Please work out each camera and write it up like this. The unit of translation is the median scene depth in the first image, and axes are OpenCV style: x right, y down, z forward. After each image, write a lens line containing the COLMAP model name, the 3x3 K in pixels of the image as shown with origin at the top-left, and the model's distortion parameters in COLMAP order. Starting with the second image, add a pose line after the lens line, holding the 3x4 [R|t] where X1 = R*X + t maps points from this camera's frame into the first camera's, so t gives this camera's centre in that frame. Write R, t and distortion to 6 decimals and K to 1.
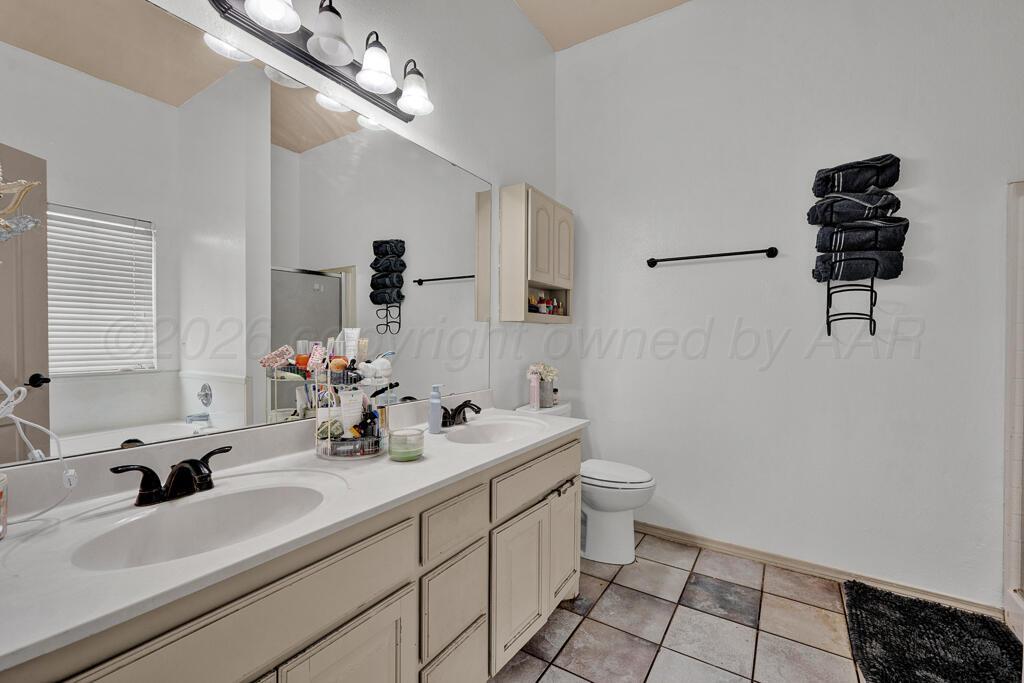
lens RADIAL K [[443.0, 0, 513.0], [0, 443.0, 341.3], [0, 0, 1]] dist [0.003509, 0.000288]
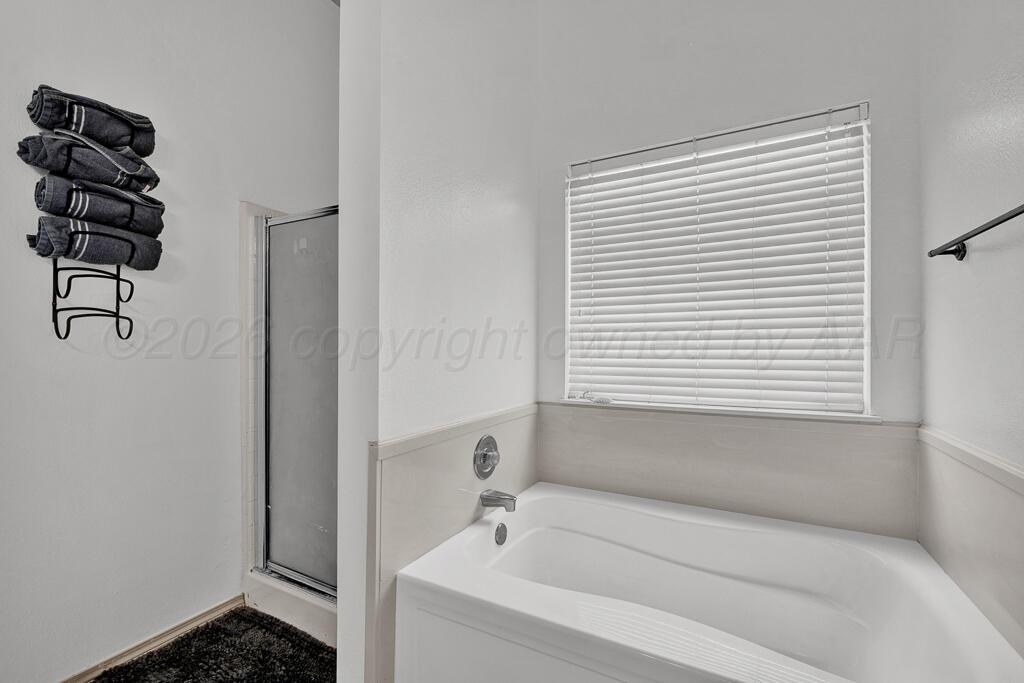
lens RADIAL K [[443.0, 0, 513.6], [0, 443.0, 342.6], [0, 0, 1]] dist [0.003509, 0.000288]
pose [[-0.085954, -0.000326, 0.996299, -0.023894], [0.007793, 0.999969, 0.000999, -0.002094], [-0.996269, 0.007850, -0.085949, 0.383205]]
